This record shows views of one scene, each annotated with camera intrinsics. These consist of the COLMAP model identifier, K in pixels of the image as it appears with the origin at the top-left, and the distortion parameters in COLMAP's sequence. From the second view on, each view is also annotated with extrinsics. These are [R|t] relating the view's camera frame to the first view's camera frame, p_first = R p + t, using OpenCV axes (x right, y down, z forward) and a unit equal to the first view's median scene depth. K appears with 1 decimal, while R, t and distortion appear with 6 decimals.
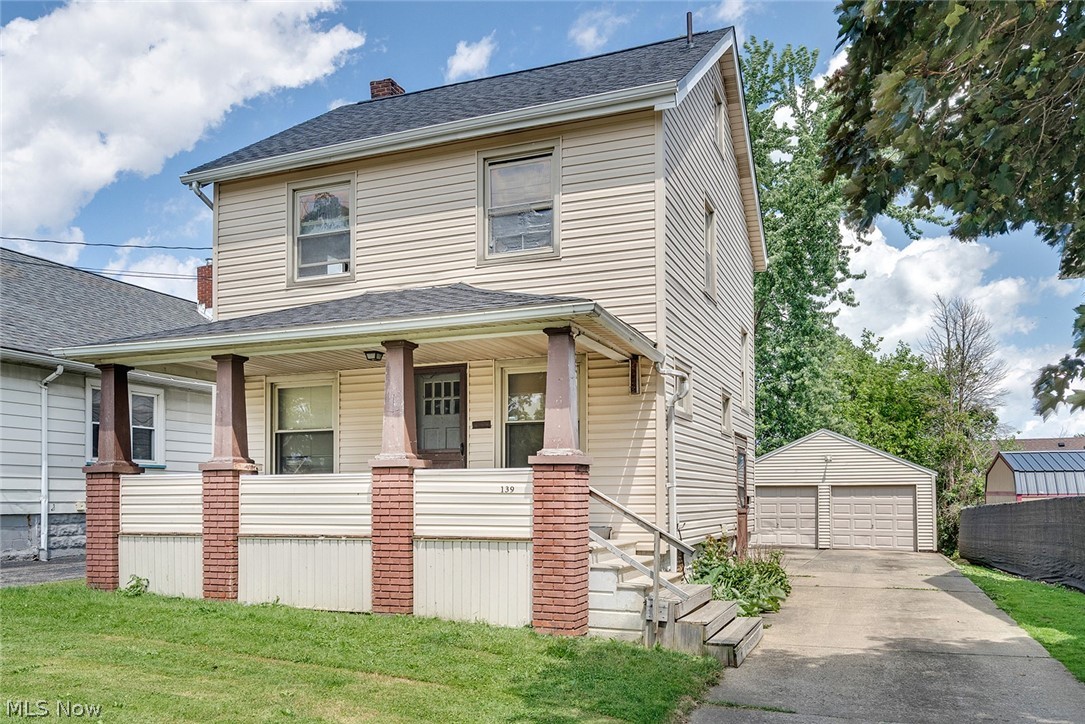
lens RADIAL K [[845.3, 0, 554.2], [0, 845.3, 493.5], [0, 0, 1]] dist [0.009446, 0.001143]
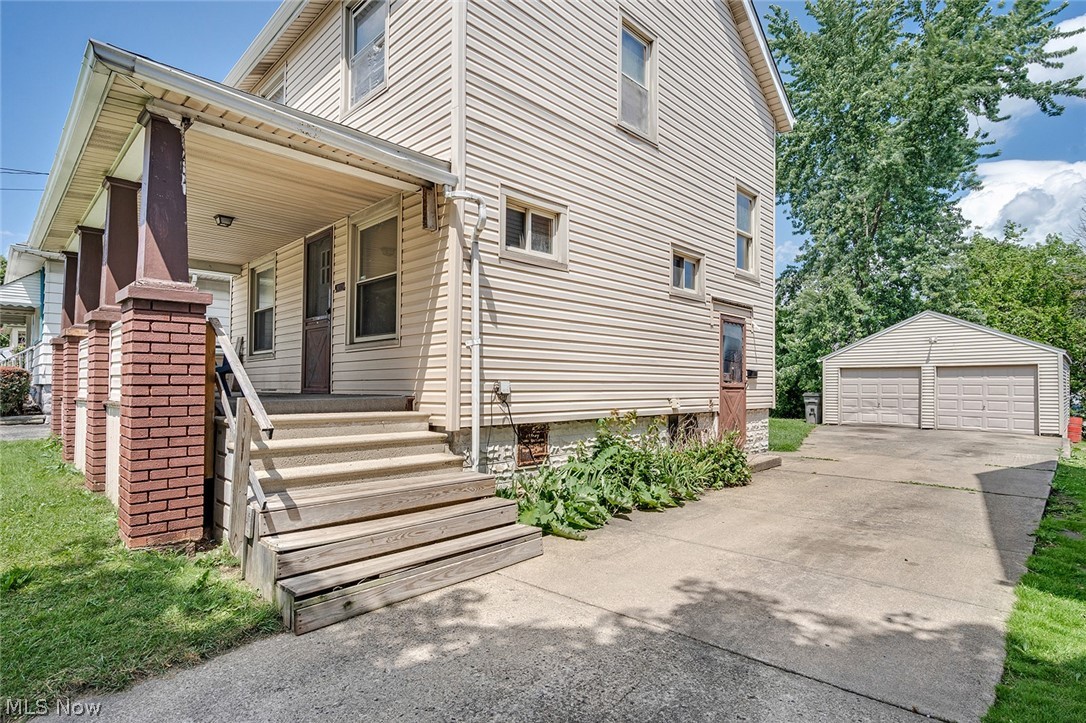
lens RADIAL K [[557.0, 0, 560.0], [0, 557.0, 382.9], [0, 0, 1]] dist [-0.000088, 0.000167]
pose [[0.927198, 0.003734, -0.374552, 0.165128], [-0.003007, 0.999992, 0.002526, 0.010211], [0.374558, -0.001216, 0.927203, 0.224077]]
